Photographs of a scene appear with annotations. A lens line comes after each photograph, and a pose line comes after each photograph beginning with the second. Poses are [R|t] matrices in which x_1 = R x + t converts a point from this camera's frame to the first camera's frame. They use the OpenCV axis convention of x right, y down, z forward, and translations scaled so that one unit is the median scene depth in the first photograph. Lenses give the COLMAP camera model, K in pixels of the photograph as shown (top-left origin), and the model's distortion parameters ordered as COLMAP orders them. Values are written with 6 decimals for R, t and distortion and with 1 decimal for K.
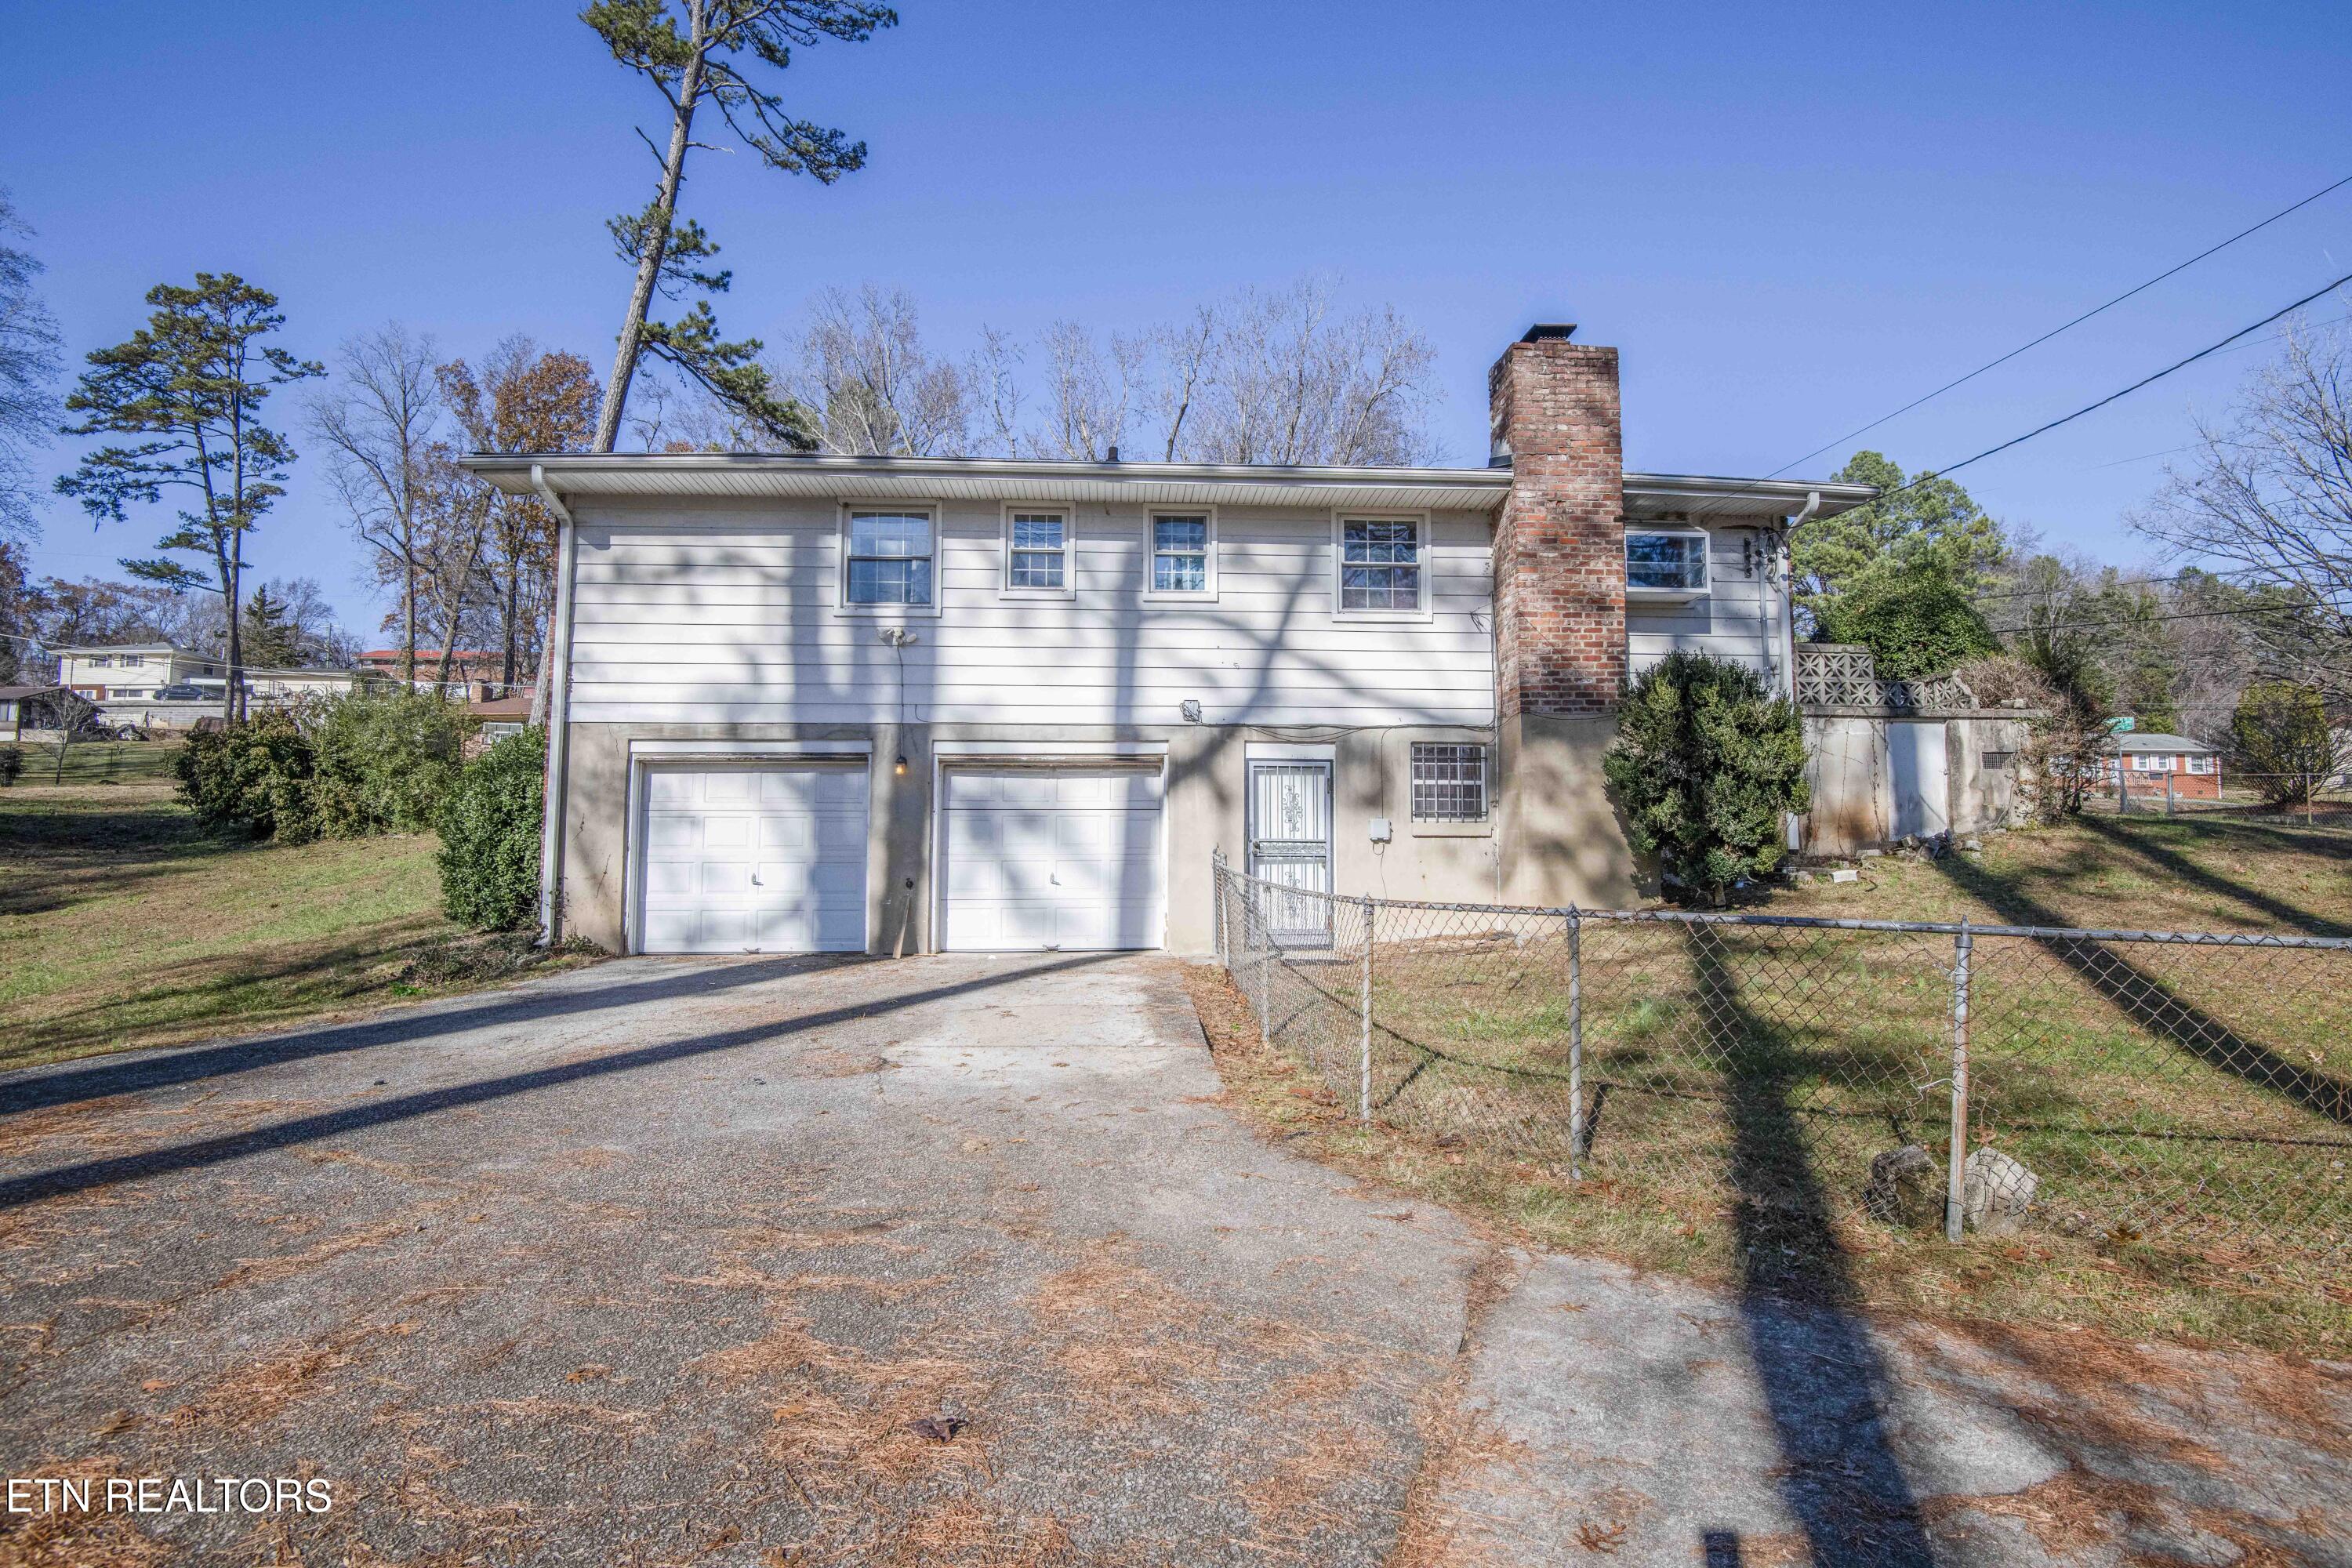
lens RADIAL K [[1078.0, 0, 1176.0], [0, 1078.0, 784.0], [0, 0, 1]] dist [-0.033982, -0.000156]
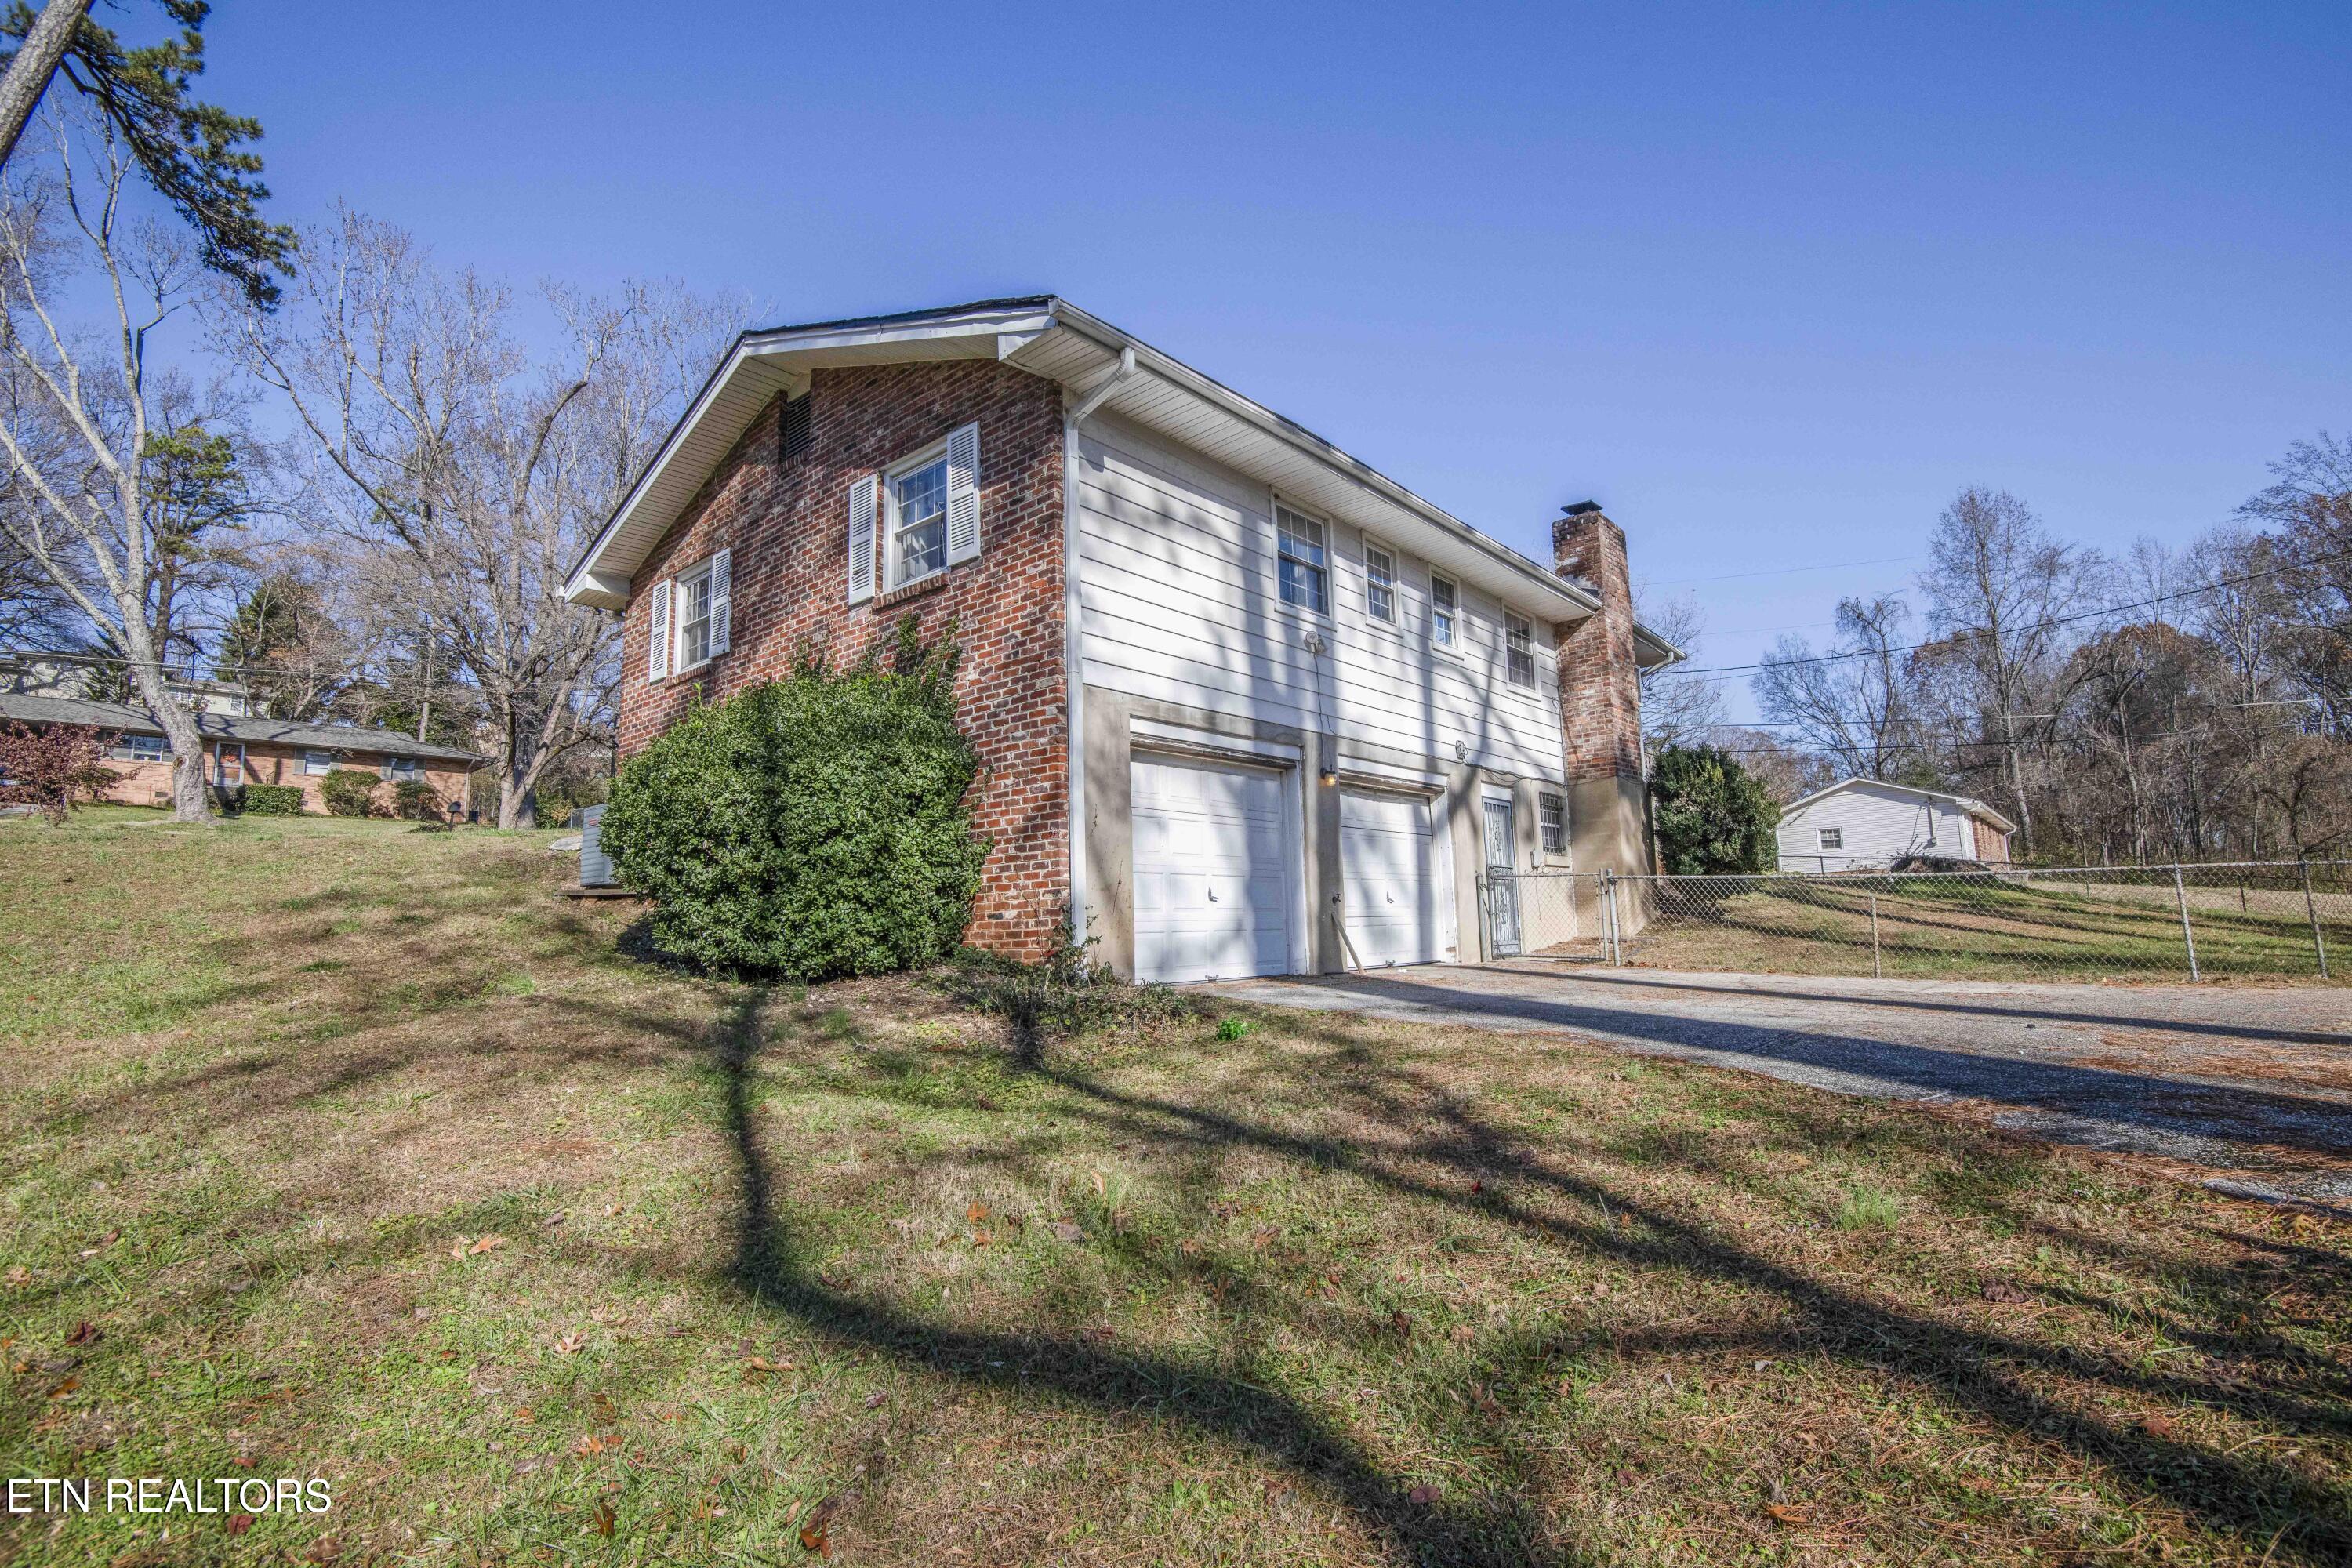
lens RADIAL K [[1078.0, 0, 1176.0], [0, 1078.0, 784.0], [0, 0, 1]] dist [-0.033982, -0.000156]
pose [[0.722280, 0.078852, 0.687091, -1.004296], [-0.032467, 0.996250, -0.080201, 0.070650], [-0.690838, 0.035620, 0.722132, 0.390567]]
